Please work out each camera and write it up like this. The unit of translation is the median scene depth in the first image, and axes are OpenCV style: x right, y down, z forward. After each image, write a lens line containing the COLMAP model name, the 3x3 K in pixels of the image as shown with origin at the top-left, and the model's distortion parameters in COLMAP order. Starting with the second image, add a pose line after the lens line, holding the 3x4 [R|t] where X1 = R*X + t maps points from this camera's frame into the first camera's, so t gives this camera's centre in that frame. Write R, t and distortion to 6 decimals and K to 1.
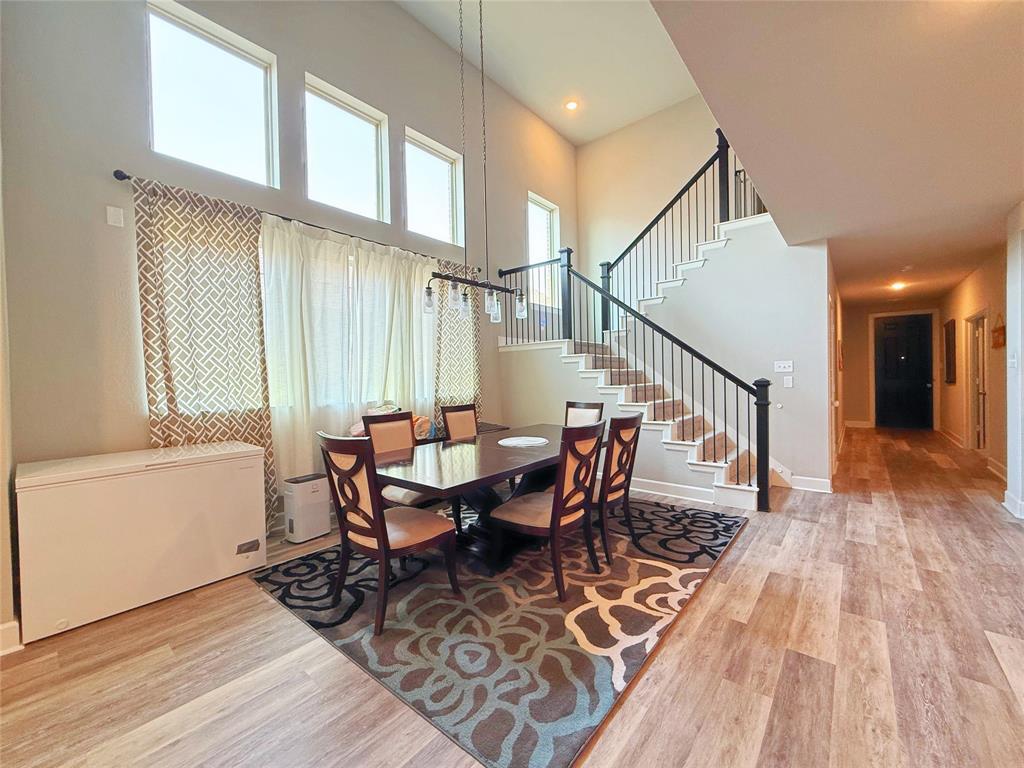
lens RADIAL K [[411.5, 0, 512.0], [0, 411.5, 384.0], [0, 0, 1]] dist [0.000863, 0.000012]
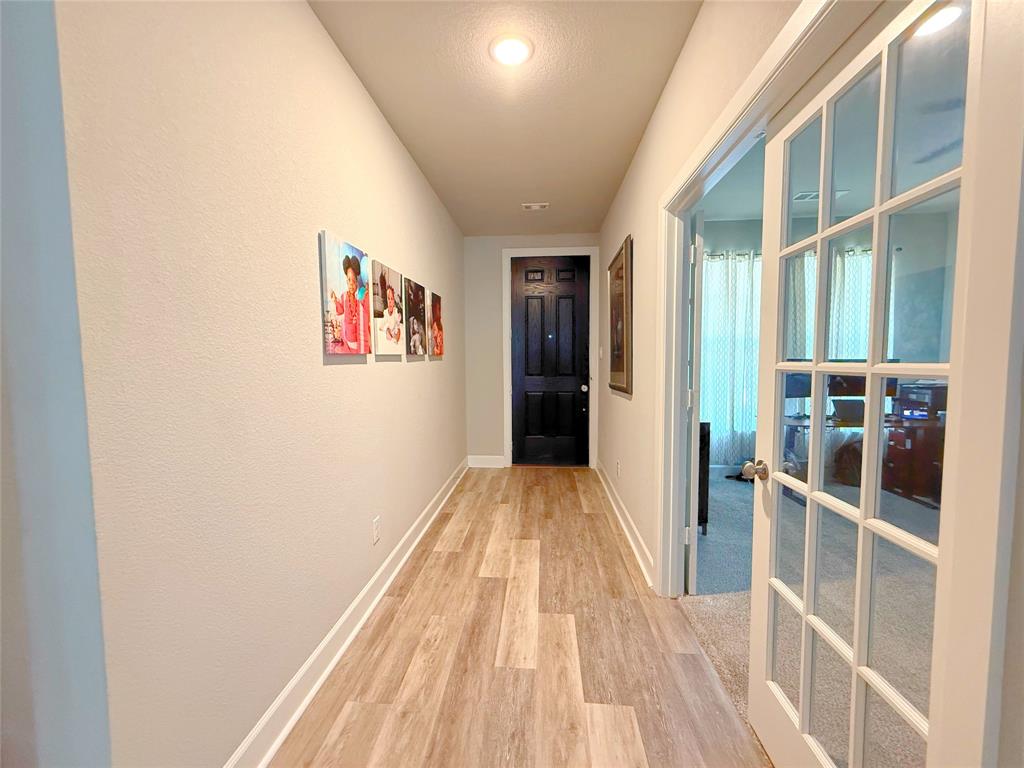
lens RADIAL K [[411.5, 0, 512.0], [0, 411.5, 384.0], [0, 0, 1]] dist [0.000863, 0.000012]
pose [[0.815137, -0.019940, 0.578925, 0.623721], [-0.003602, 0.999214, 0.039488, -0.024165], [-0.579257, -0.034273, 0.814424, 0.616218]]
